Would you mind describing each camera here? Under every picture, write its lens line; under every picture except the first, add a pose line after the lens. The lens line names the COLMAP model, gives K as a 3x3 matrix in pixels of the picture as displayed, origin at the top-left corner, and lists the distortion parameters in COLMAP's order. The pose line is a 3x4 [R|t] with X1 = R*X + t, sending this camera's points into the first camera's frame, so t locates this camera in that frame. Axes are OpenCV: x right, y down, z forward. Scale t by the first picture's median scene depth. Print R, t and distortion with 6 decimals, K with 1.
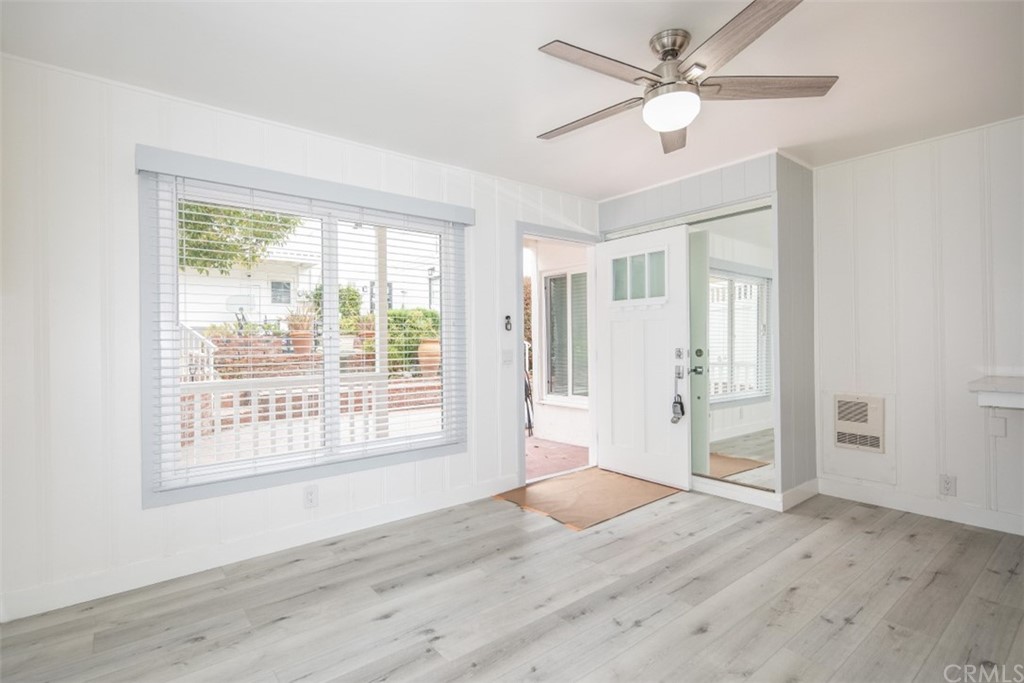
lens RADIAL K [[492.7, 0, 508.6], [0, 492.7, 340.2], [0, 0, 1]] dist [0.000543, -0.000667]
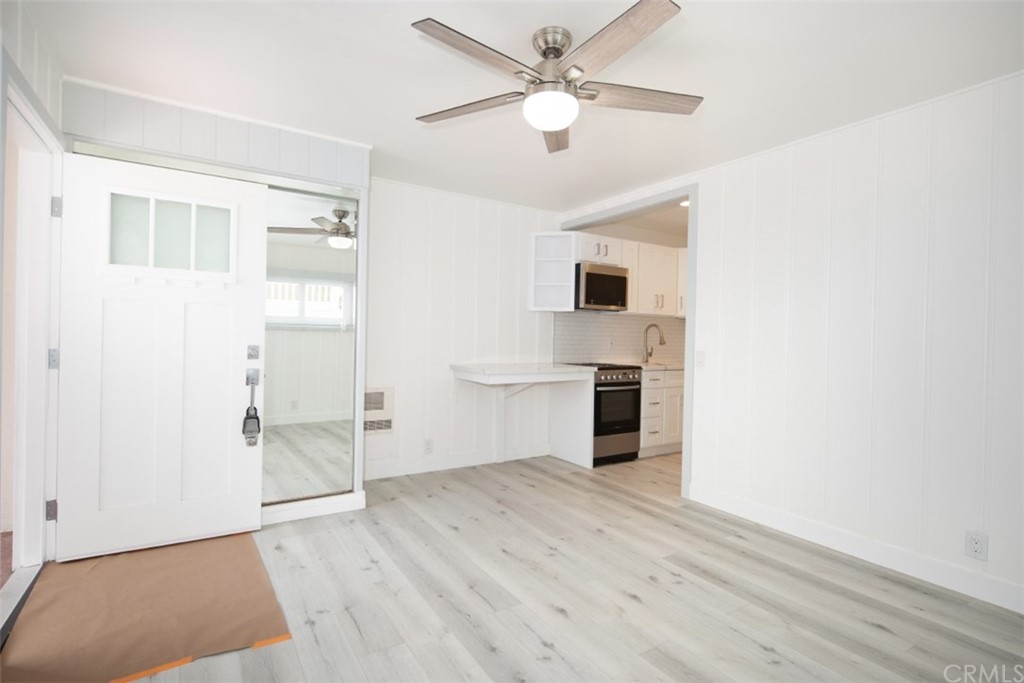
lens RADIAL K [[492.7, 0, 508.6], [0, 492.7, 340.2], [0, 0, 1]] dist [0.000543, -0.000667]
pose [[0.108295, 0.006630, 0.994097, -0.486236], [-0.026028, 0.999654, -0.003831, 0.001088], [-0.993778, -0.025460, 0.108430, 0.705444]]
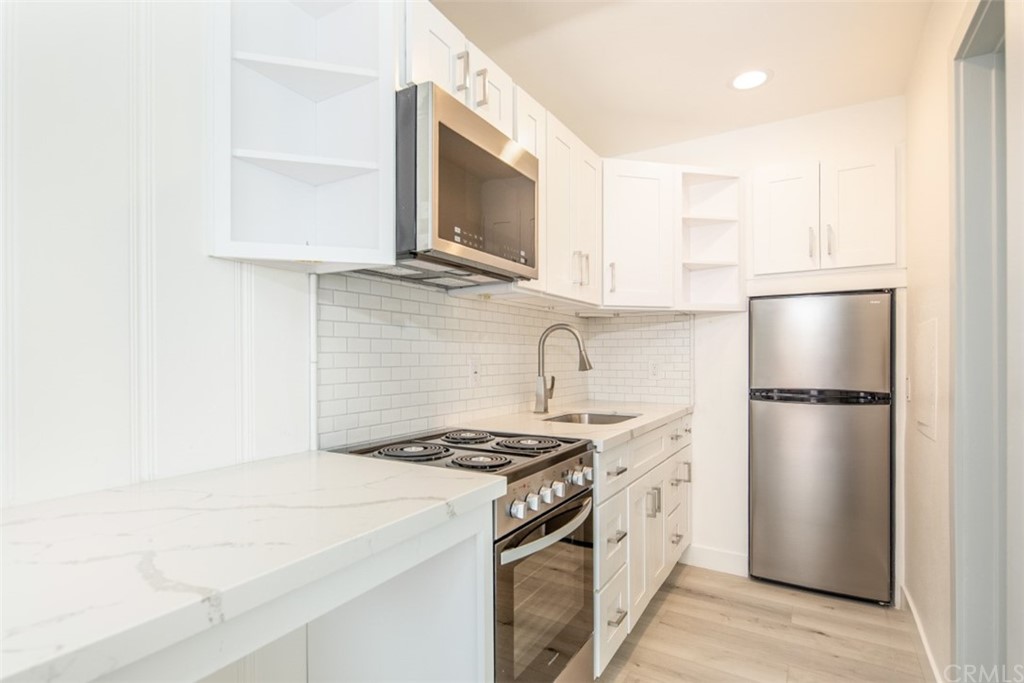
lens RADIAL K [[504.9, 0, 503.3], [0, 504.9, 356.3], [0, 0, 1]] dist [-0.002527, -0.001327]
pose [[-0.333322, 0.014724, 0.942698, 0.718495], [0.001574, 0.999885, -0.015061, -0.016856], [-0.942812, -0.003537, -0.333307, 0.728849]]
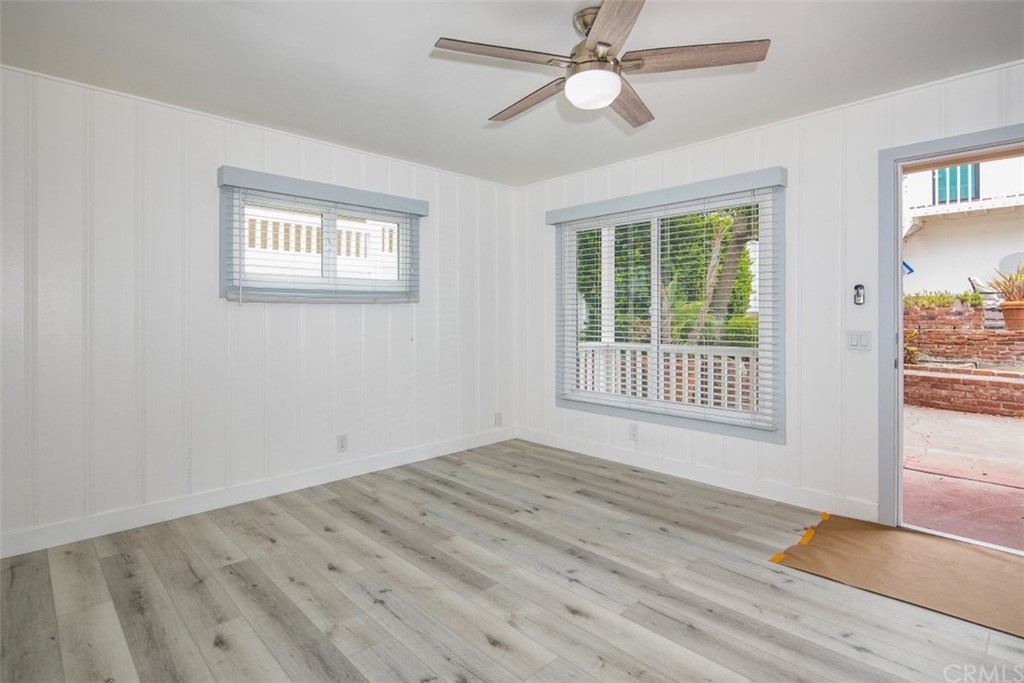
lens RADIAL K [[516.6, 0, 501.8], [0, 516.6, 312.2], [0, 0, 1]] dist [0.001655, -0.000465]
pose [[0.083987, 0.005949, -0.996449, 0.991672], [0.001383, 0.999981, 0.006087, -0.019691], [0.996466, -0.001889, 0.083978, 0.532377]]
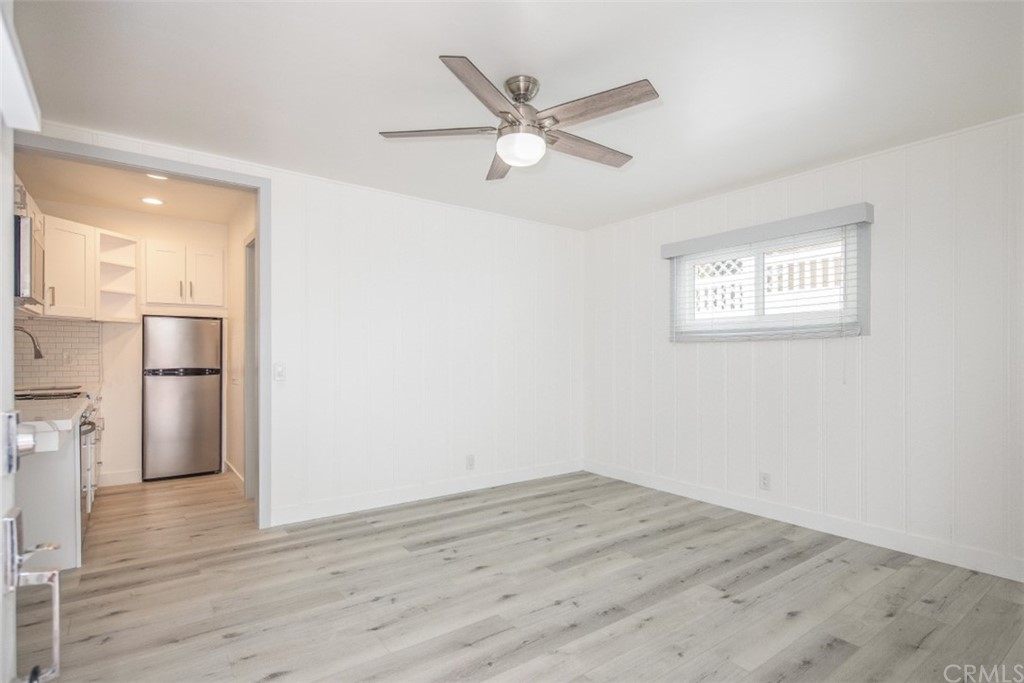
lens RADIAL K [[515.2, 0, 517.0], [0, 515.2, 355.8], [0, 0, 1]] dist [0.002450, -0.000181]
pose [[-0.999493, 0.009185, 0.030478, 0.225442], [0.009159, 0.999958, -0.000983, -0.000567], [-0.030486, -0.000704, -0.999535, 1.574839]]
